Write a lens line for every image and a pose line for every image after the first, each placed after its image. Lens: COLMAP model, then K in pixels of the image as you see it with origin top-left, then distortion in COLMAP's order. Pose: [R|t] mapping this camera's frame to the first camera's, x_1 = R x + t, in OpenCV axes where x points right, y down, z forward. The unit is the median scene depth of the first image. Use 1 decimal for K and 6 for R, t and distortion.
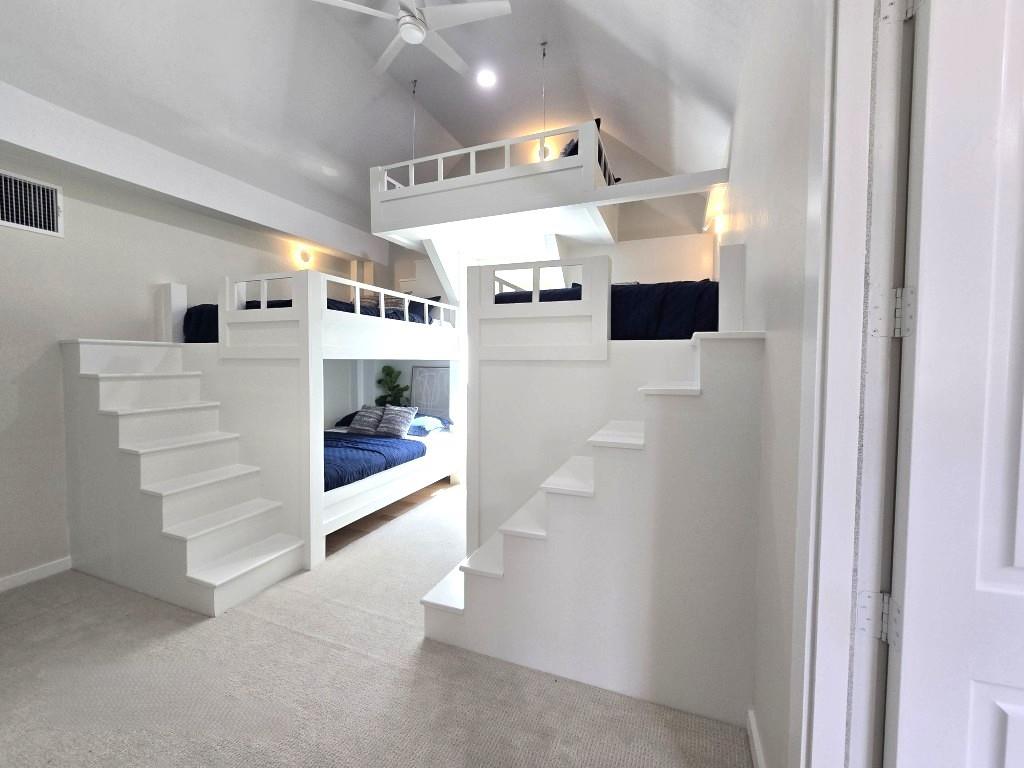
lens RADIAL K [[424.9, 0, 509.4], [0, 424.9, 375.2], [0, 0, 1]] dist [-0.003409, -0.000494]
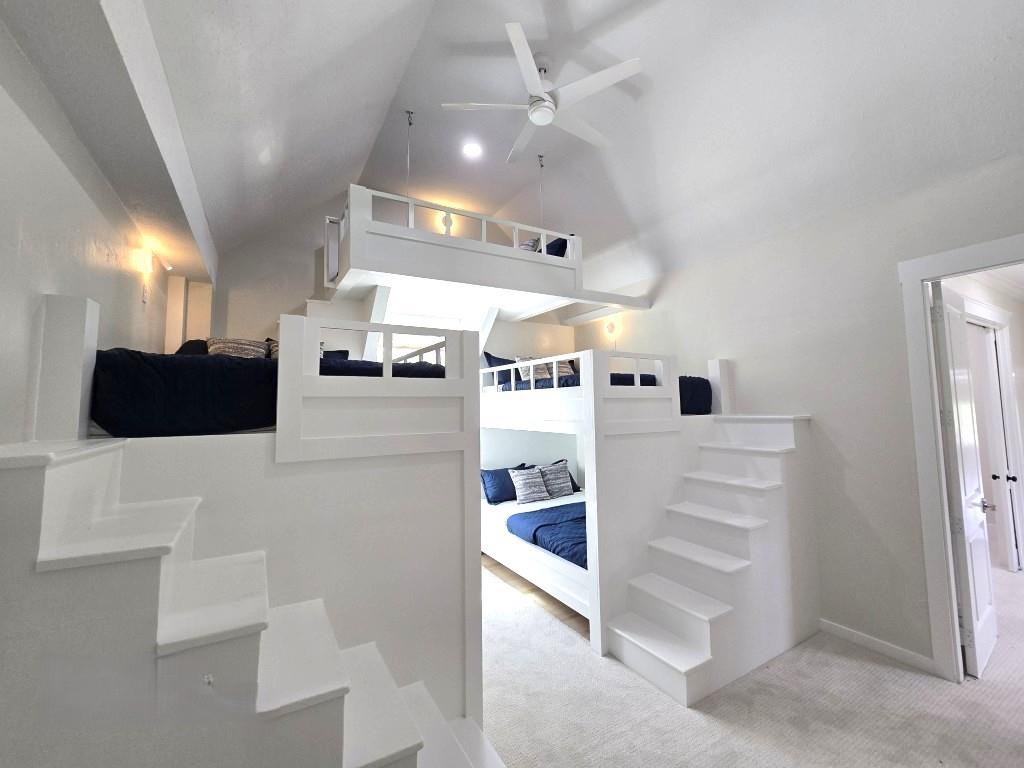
lens RADIAL K [[424.9, 0, 509.4], [0, 424.9, 375.2], [0, 0, 1]] dist [-0.003409, -0.000494]
pose [[0.604897, 0.042977, 0.795143, -1.076821], [0.048340, 0.994719, -0.090537, -0.102672], [-0.794835, 0.093203, 0.599625, 0.524985]]
